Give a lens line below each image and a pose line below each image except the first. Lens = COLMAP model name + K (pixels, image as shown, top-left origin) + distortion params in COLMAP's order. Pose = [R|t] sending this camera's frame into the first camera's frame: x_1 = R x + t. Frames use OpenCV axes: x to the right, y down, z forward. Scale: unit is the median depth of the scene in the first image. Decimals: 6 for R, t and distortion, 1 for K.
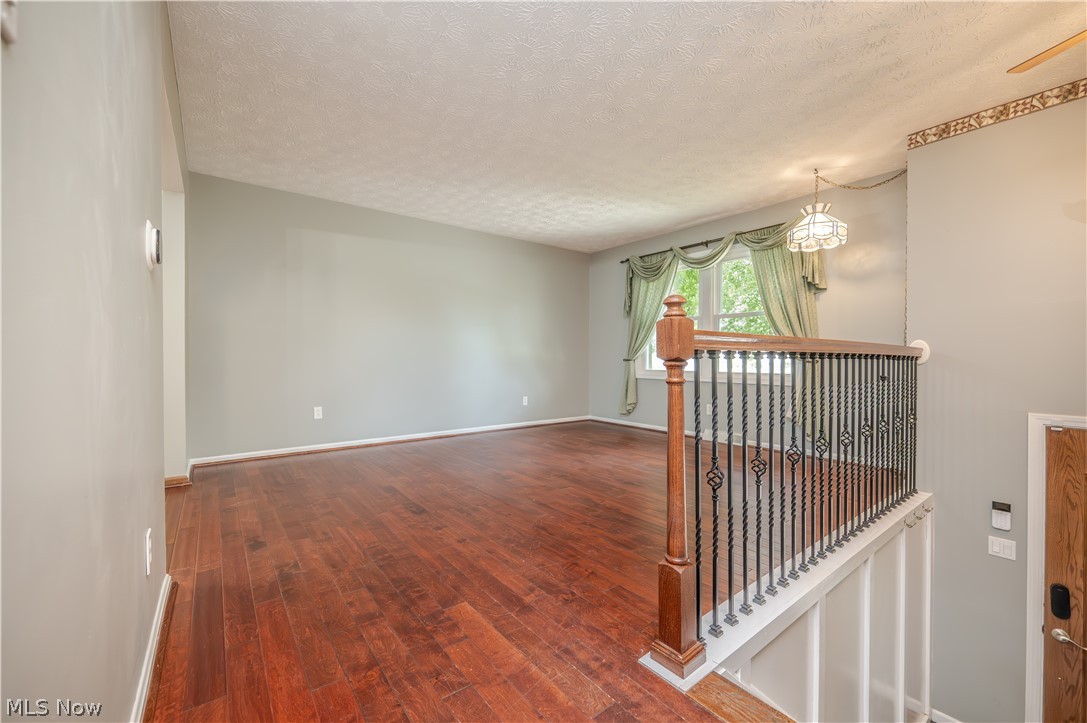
lens RADIAL K [[429.8, 0, 542.3], [0, 429.8, 359.9], [0, 0, 1]] dist [0.000360, 0.000028]
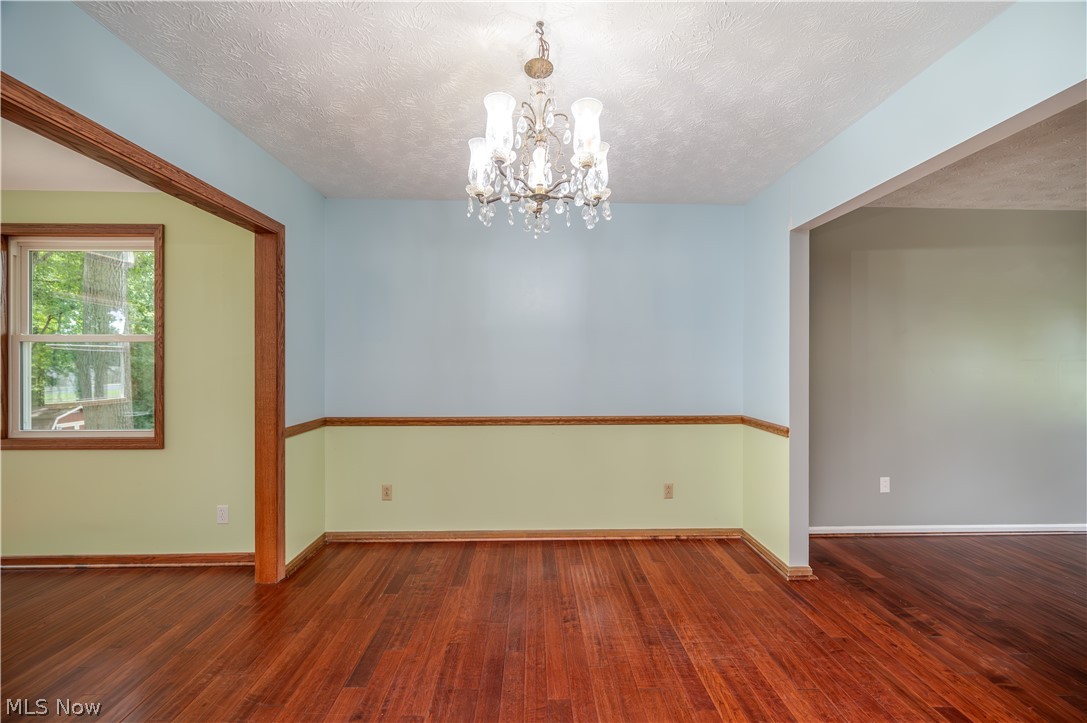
lens RADIAL K [[429.8, 0, 546.2], [0, 429.8, 363.8], [0, 0, 1]] dist [0.000360, 0.000028]
pose [[0.813416, 0.002343, -0.581677, -0.614972], [-0.005584, 0.999977, -0.003781, -0.096685], [0.581655, 0.006324, 0.813411, 0.018418]]
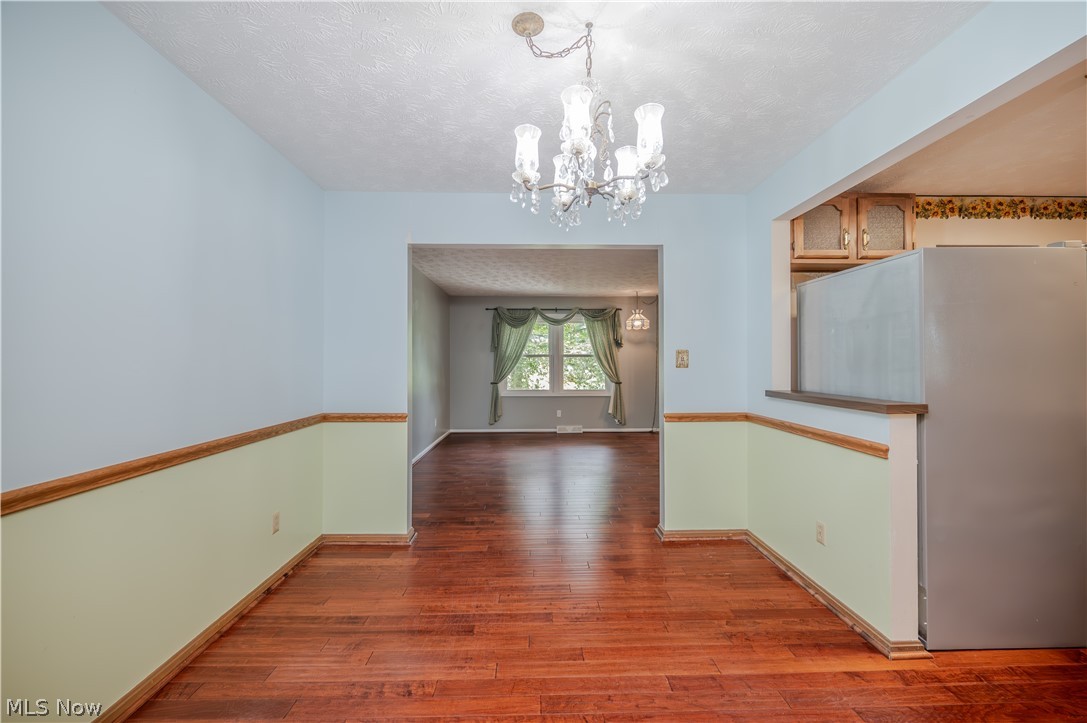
lens RADIAL K [[429.8, 0, 542.1], [0, 429.8, 359.3], [0, 0, 1]] dist [0.000360, 0.000028]
pose [[0.587417, 0.005678, 0.809265, -1.262483], [0.010248, 0.999843, -0.014453, -0.084779], [-0.809220, 0.016783, 0.587266, 0.144129]]
